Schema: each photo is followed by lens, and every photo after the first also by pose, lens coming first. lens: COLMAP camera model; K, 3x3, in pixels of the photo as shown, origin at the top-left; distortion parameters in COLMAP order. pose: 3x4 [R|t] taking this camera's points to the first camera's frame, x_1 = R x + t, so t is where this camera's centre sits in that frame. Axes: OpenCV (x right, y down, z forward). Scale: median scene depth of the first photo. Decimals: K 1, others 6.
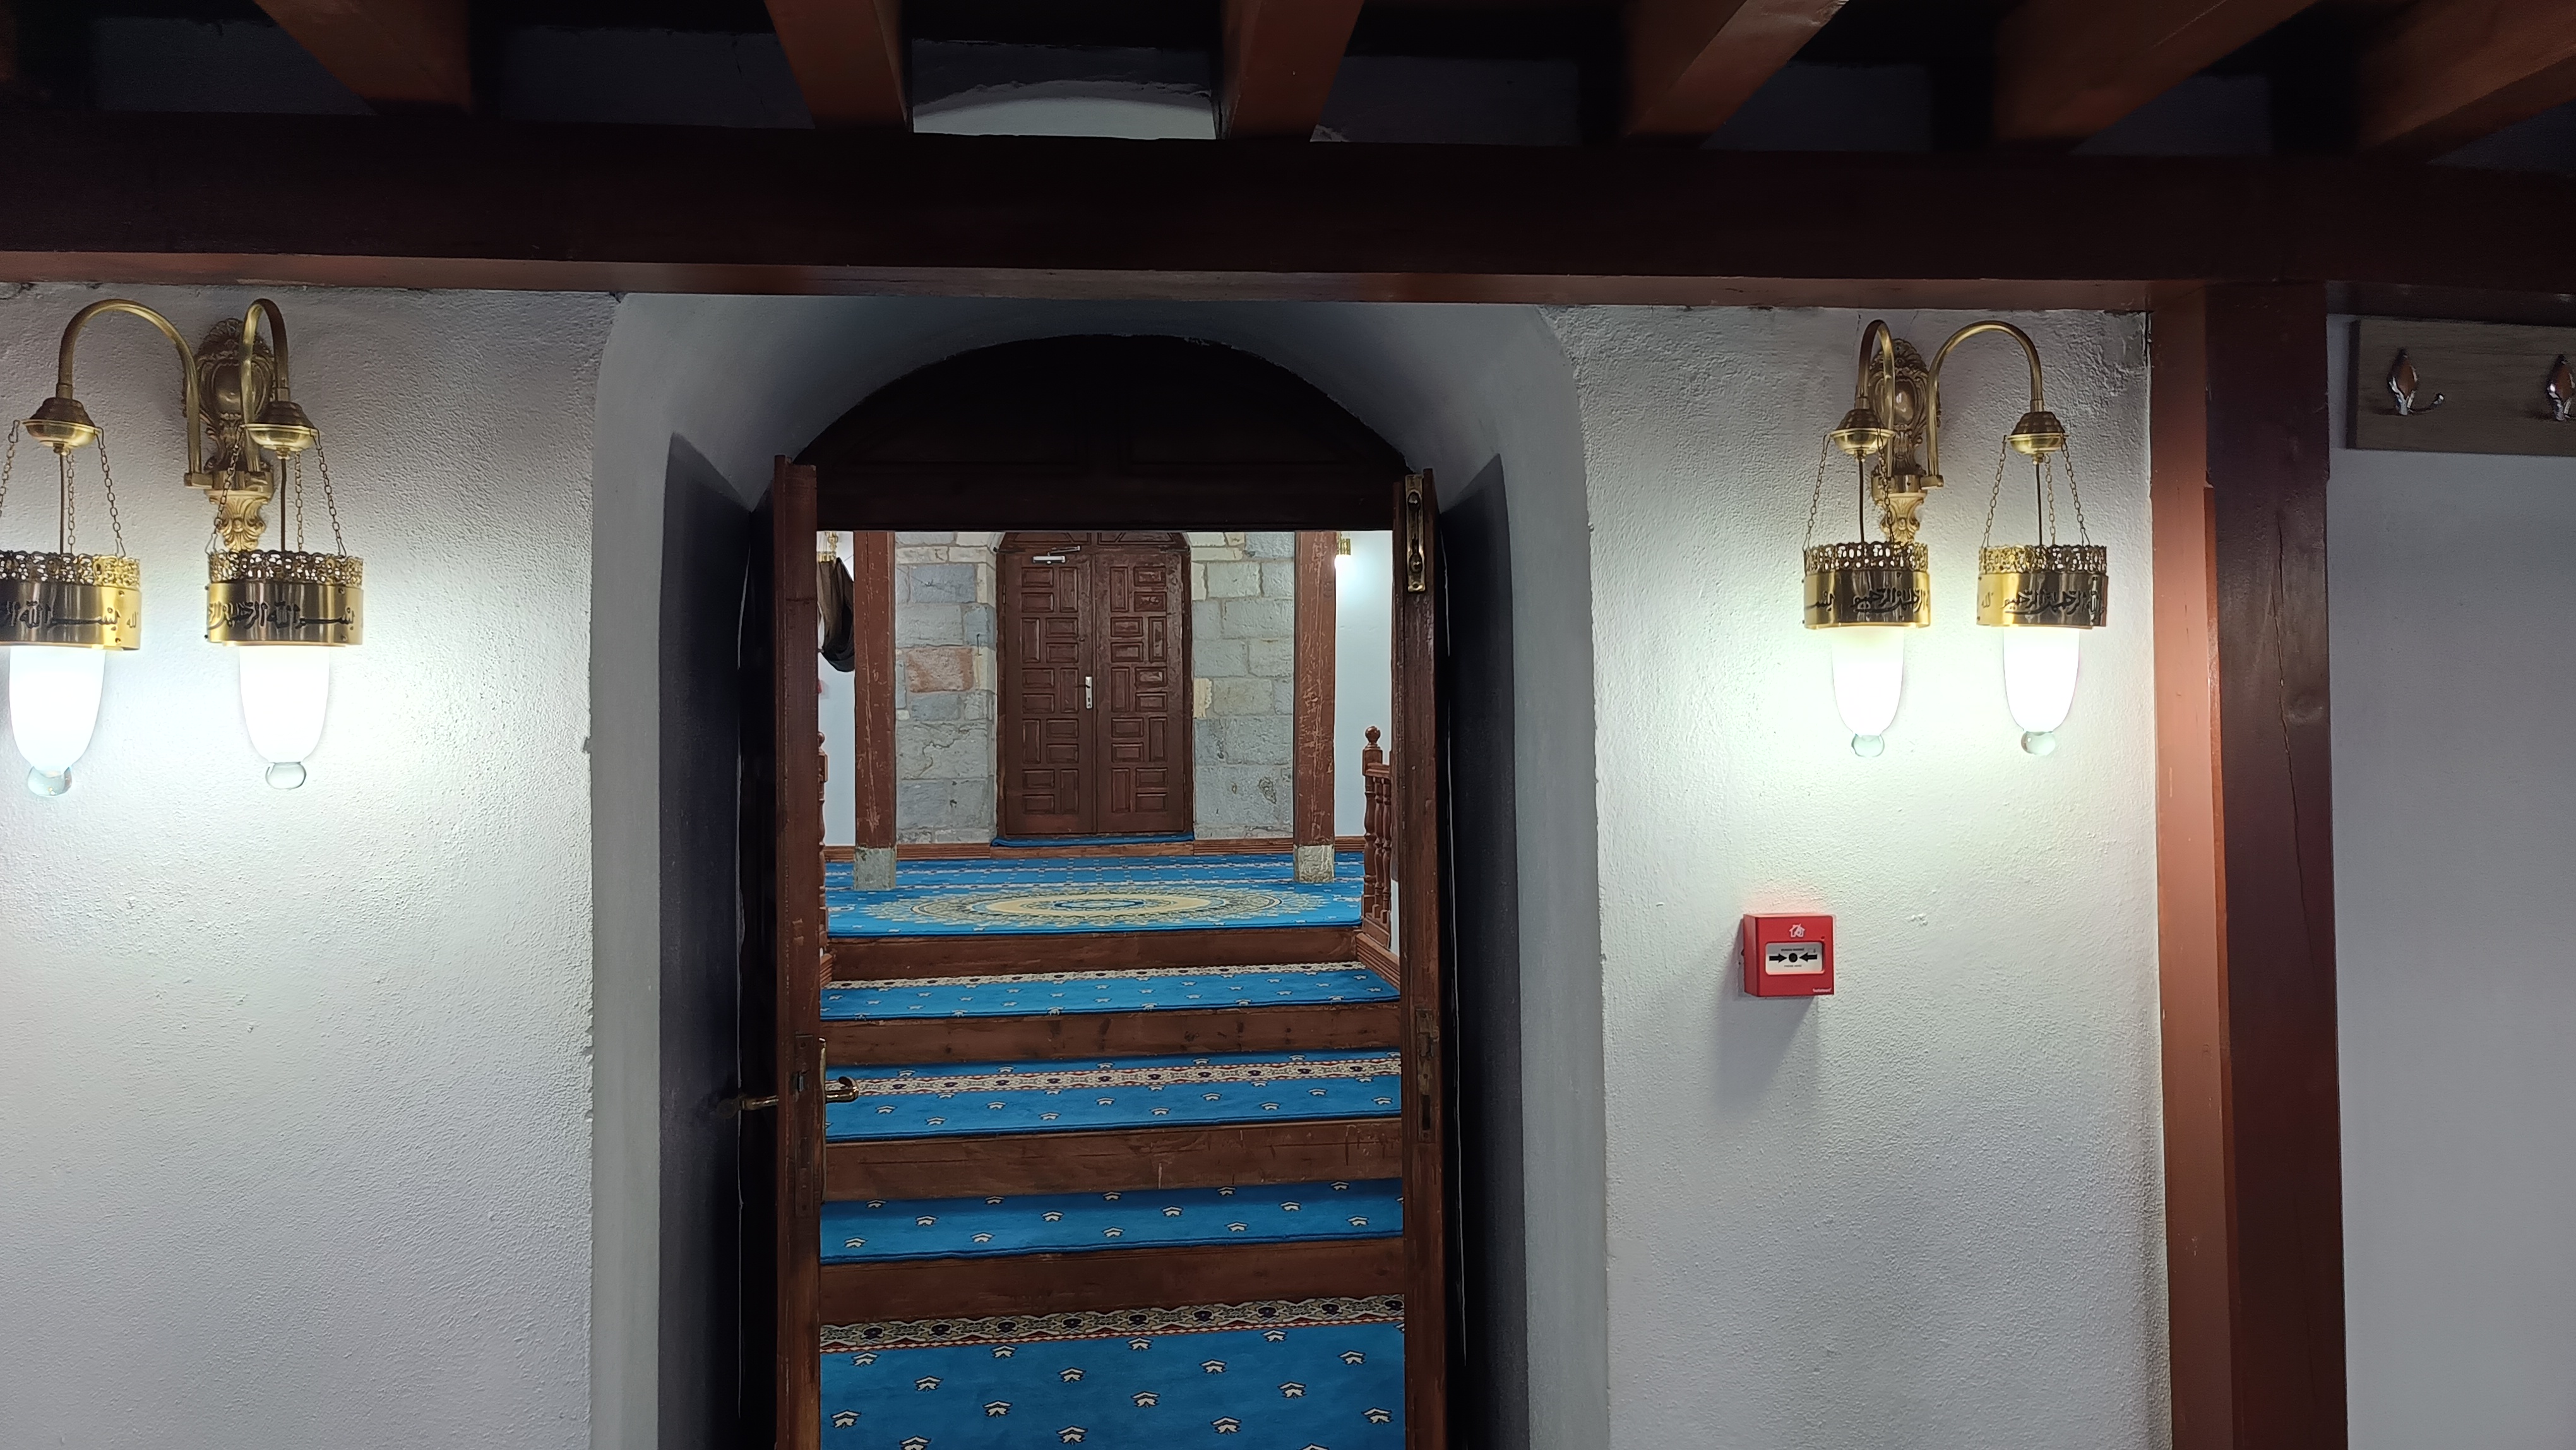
lens RADIAL K [[1786.2, 0, 1292.8], [0, 1786.2, 711.9], [0, 0, 1]] dist [0.086116, -0.095705]
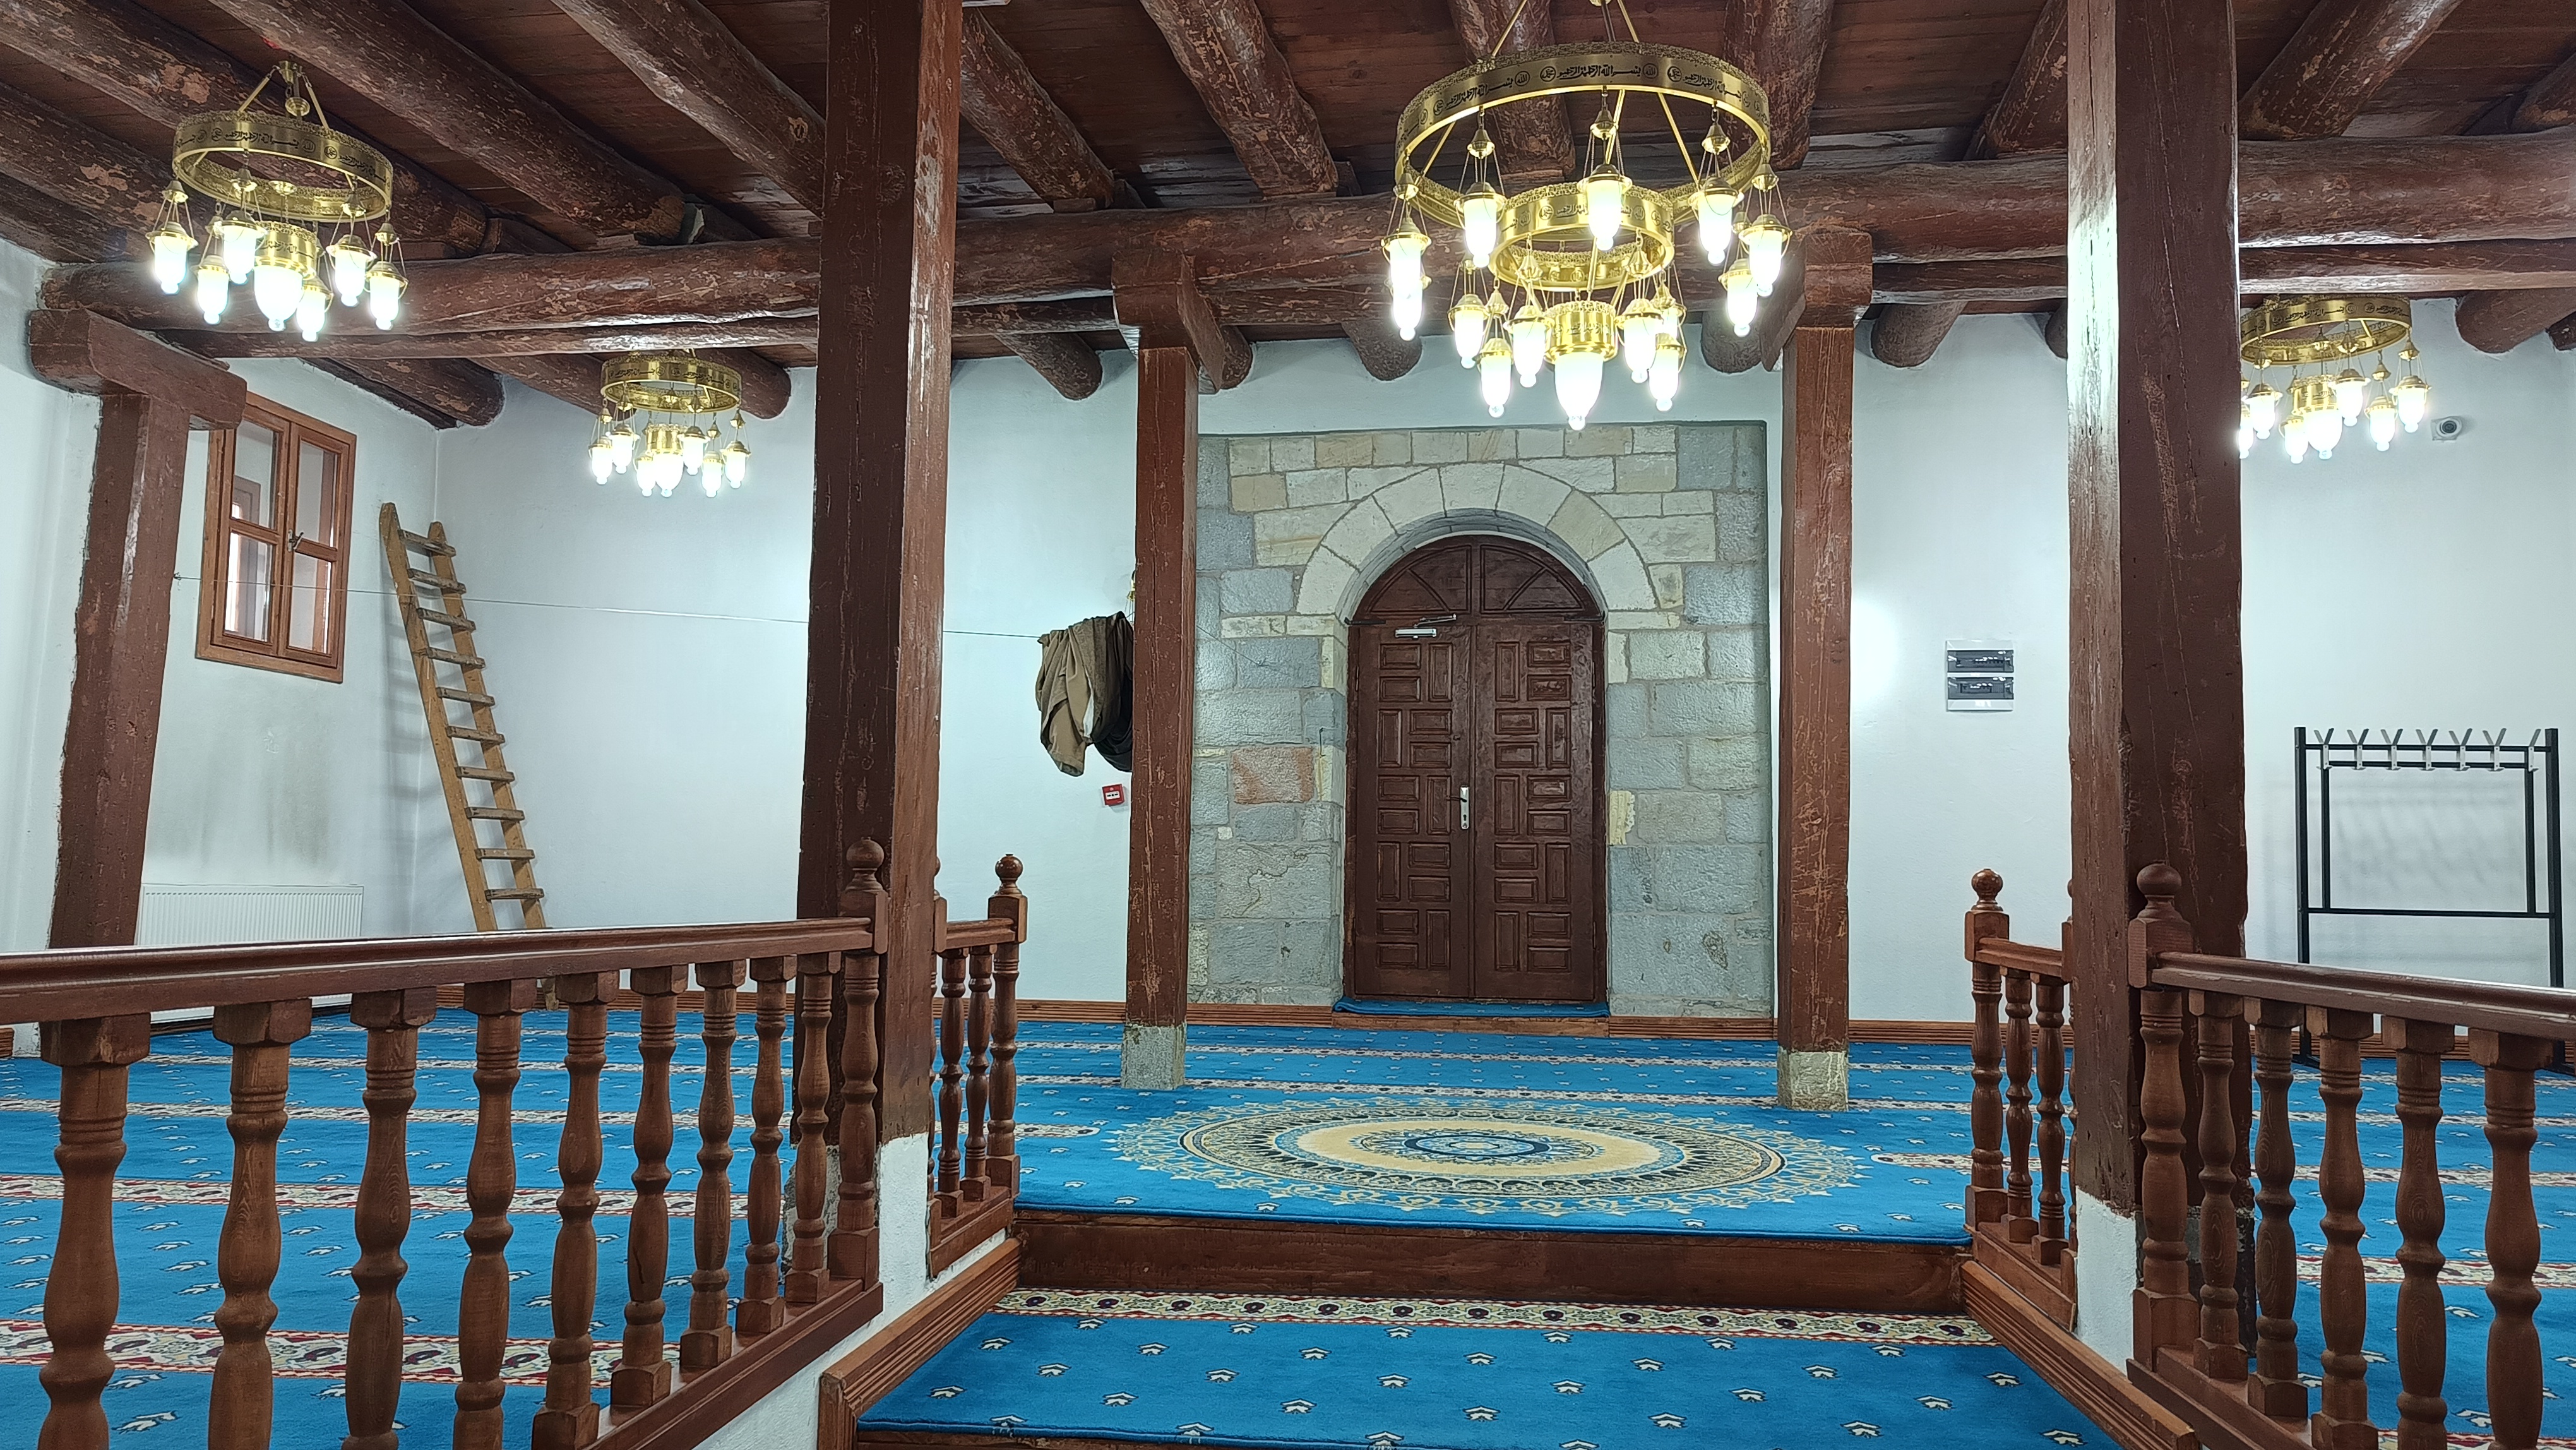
lens RADIAL K [[1786.2, 0, 1292.8], [0, 1786.2, 711.9], [0, 0, 1]] dist [0.086116, -0.095705]
pose [[0.977635, 0.004705, -0.210257, -0.028438], [-0.019252, 0.997554, -0.067194, 0.000779], [0.209427, 0.069739, 0.975334, 0.260868]]
